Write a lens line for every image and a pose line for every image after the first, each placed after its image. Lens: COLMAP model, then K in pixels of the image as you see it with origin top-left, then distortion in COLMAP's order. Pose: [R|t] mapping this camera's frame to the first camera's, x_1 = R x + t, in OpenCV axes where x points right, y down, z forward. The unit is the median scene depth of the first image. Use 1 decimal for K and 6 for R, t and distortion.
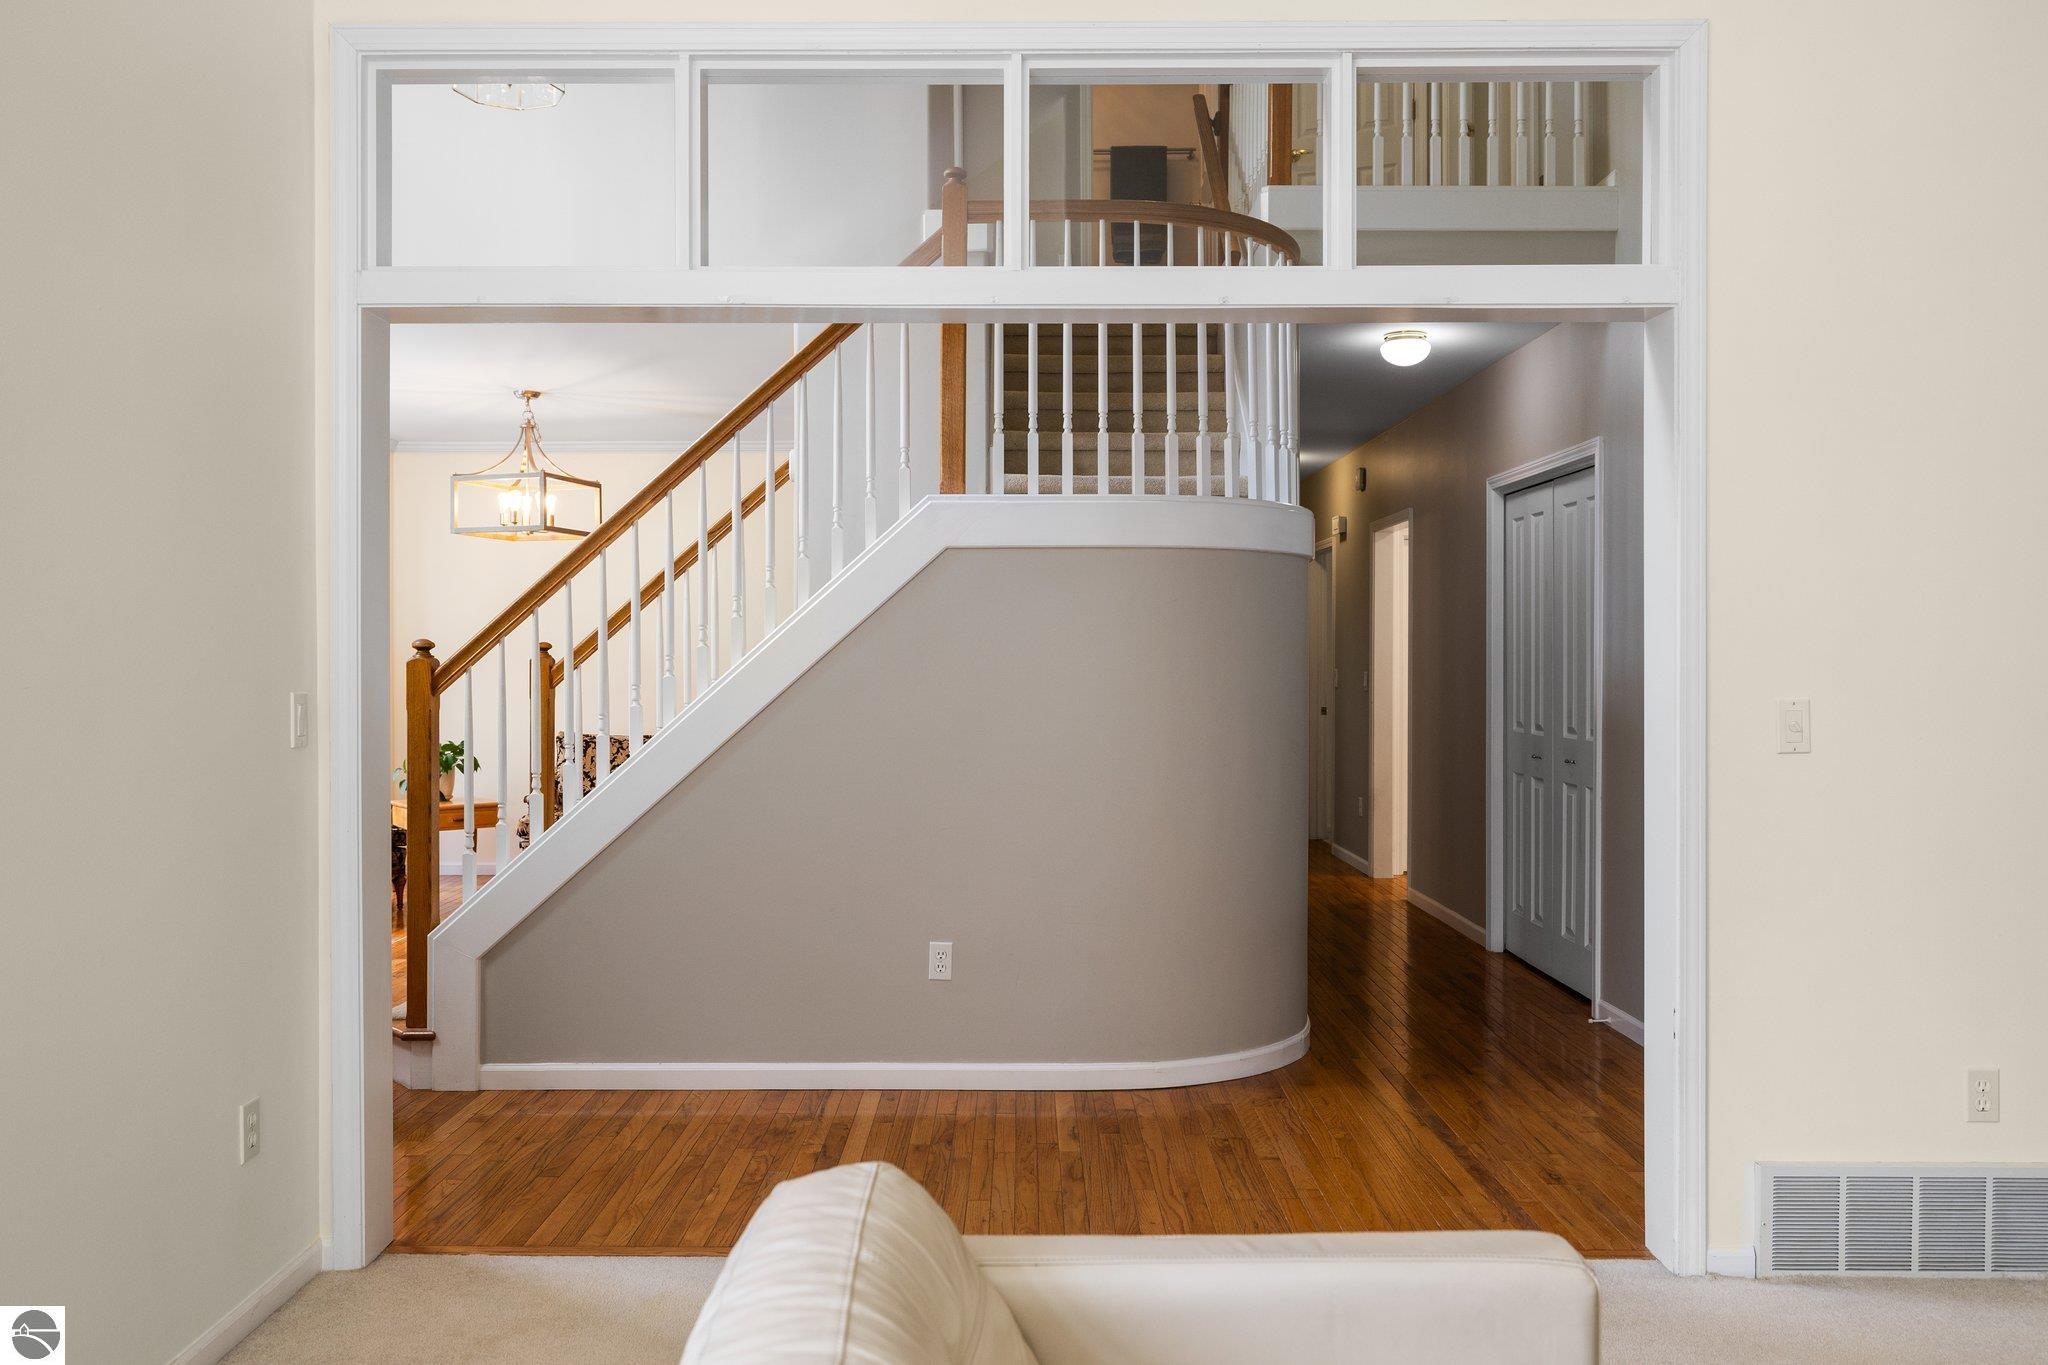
lens RADIAL K [[1524.8, 0, 1024.0], [0, 1524.8, 682.5], [0, 0, 1]] dist [-0.002155, -0.000311]
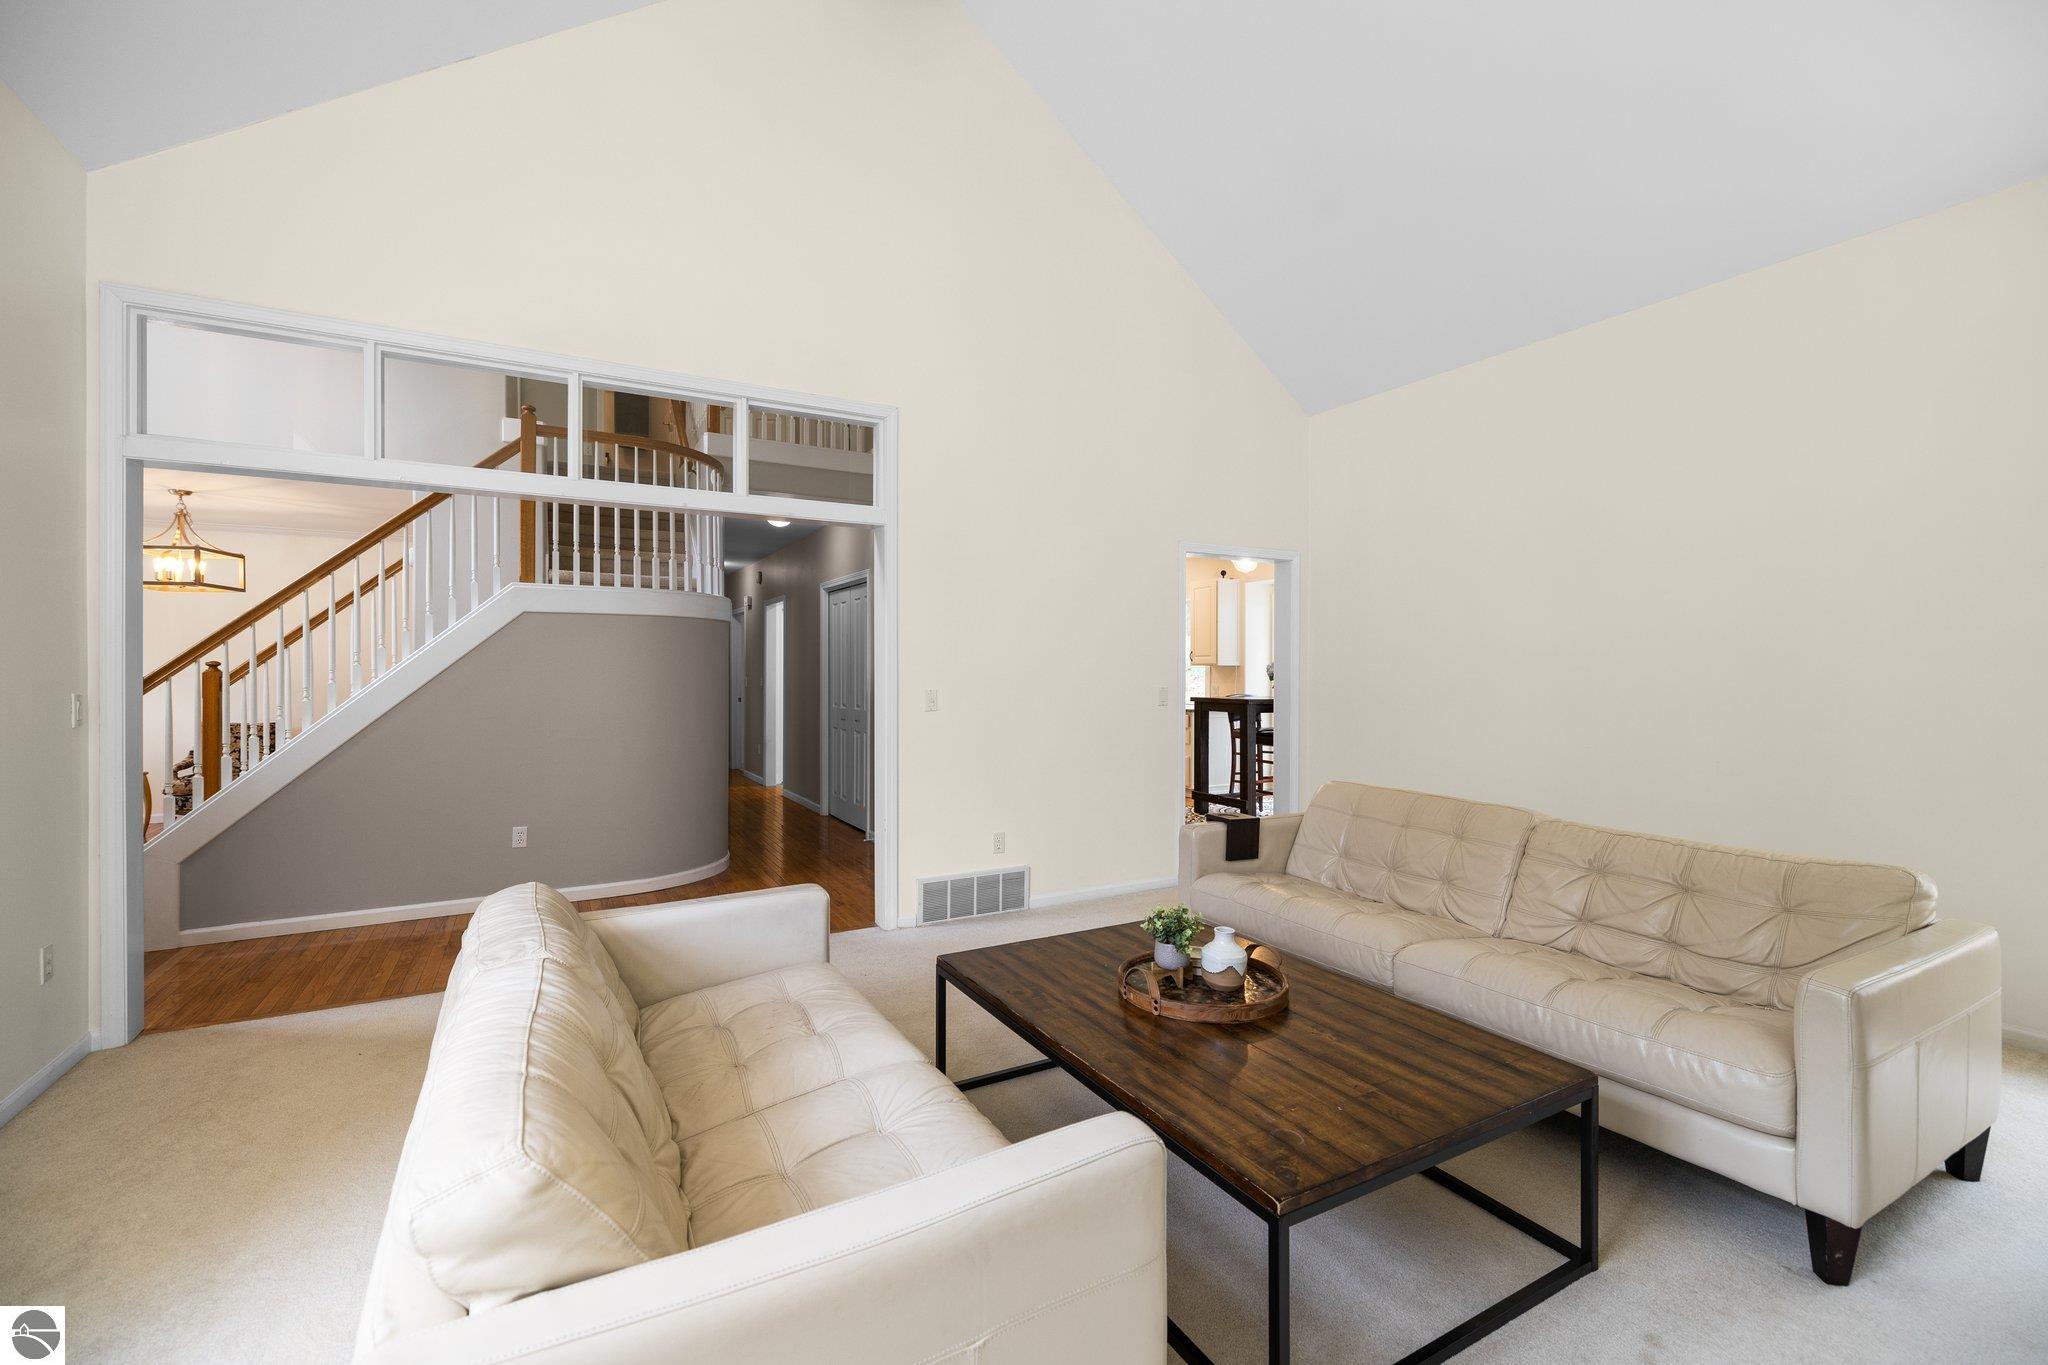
lens RADIAL K [[864.9, 0, 1012.8], [0, 864.9, 667.2], [0, 0, 1]] dist [0.003216, 0.000635]
pose [[0.879399, 0.002819, 0.476078, -0.029253], [0.006737, 0.999809, -0.018365, 0.001580], [-0.476038, 0.019358, 0.879211, -0.196664]]
